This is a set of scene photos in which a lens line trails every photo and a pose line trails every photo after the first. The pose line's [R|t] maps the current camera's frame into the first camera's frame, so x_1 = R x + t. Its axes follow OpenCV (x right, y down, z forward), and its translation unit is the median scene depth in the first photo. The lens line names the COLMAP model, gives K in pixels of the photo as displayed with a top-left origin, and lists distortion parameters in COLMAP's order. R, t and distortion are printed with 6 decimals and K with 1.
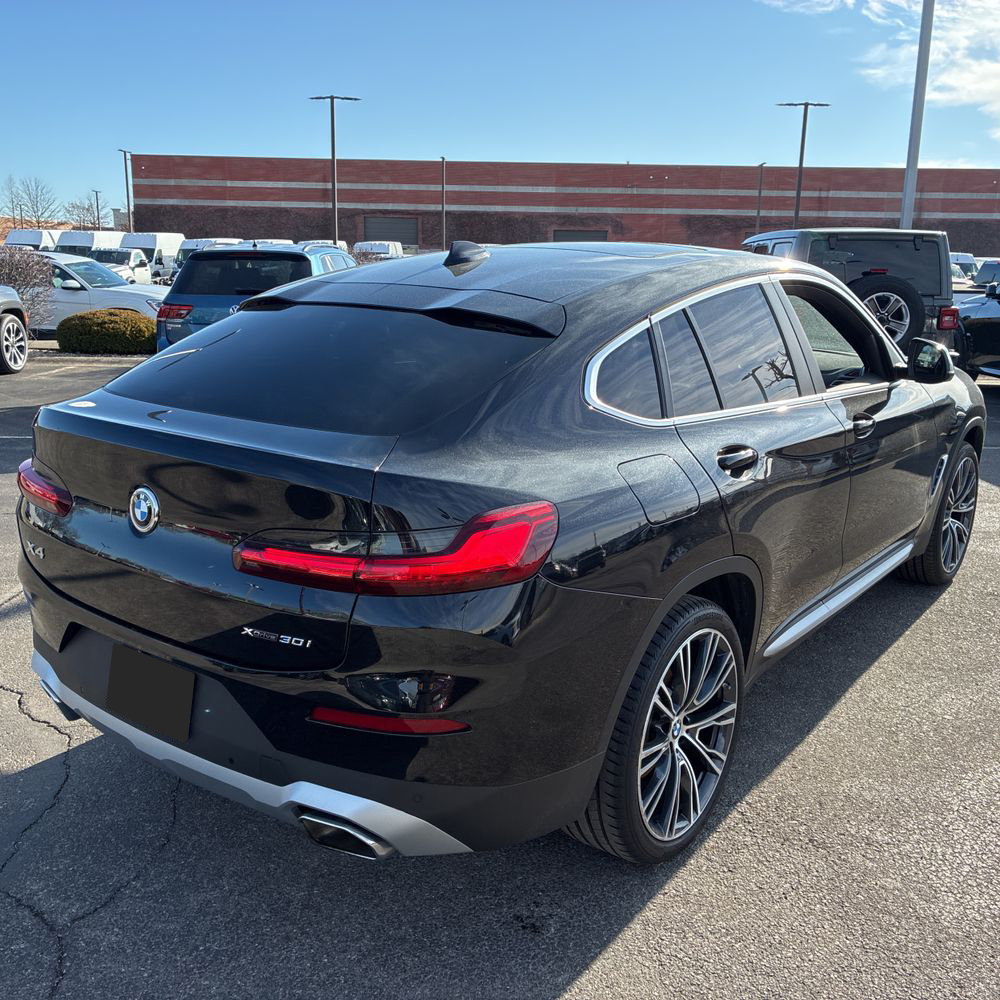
lens RADIAL K [[1015.8, 0, 511.3], [0, 1015.8, 494.4], [0, 0, 1]] dist [0.013519, -0.022039]
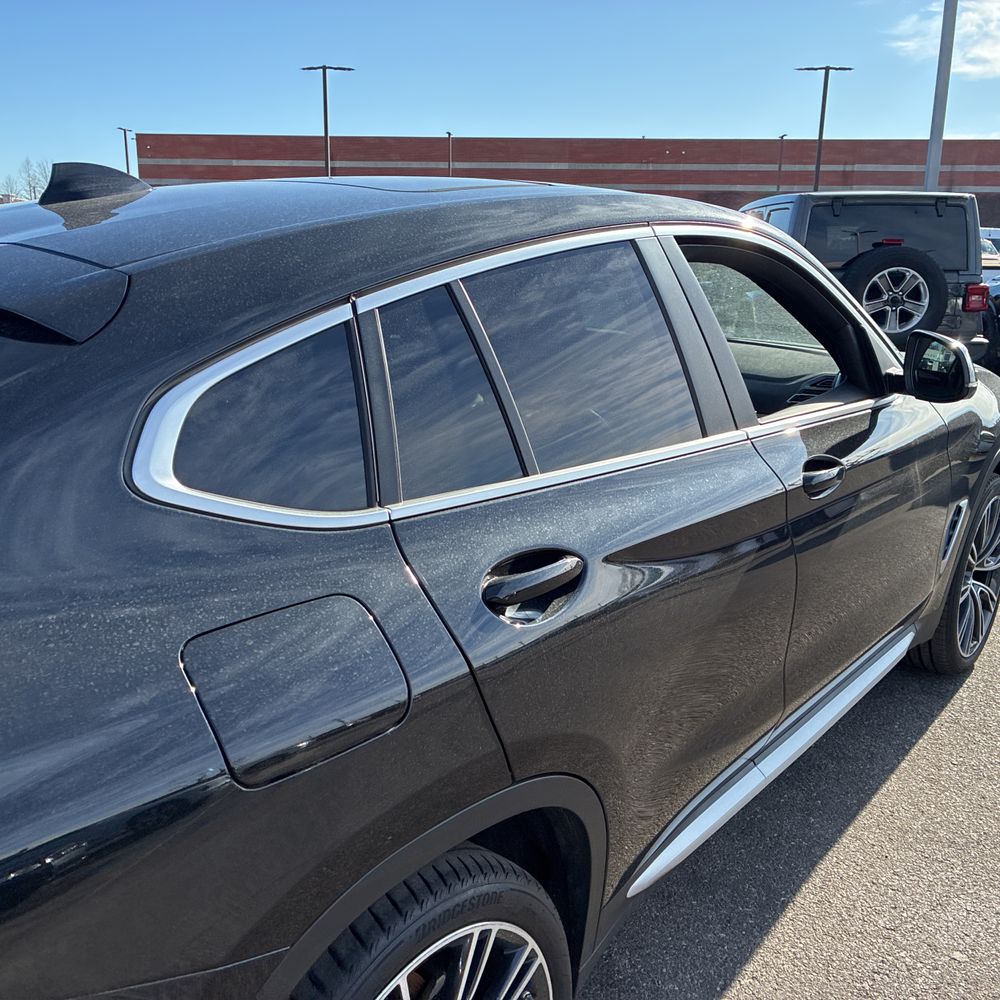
lens RADIAL K [[1006.6, 0, 500.0], [0, 1006.6, 500.0], [0, 0, 1]] dist [0.048192, -0.082394]
pose [[0.999412, 0.002371, -0.034192, 0.125917], [-0.001549, 0.999709, 0.024067, -0.049342], [0.034239, -0.024000, 0.999125, 0.281985]]
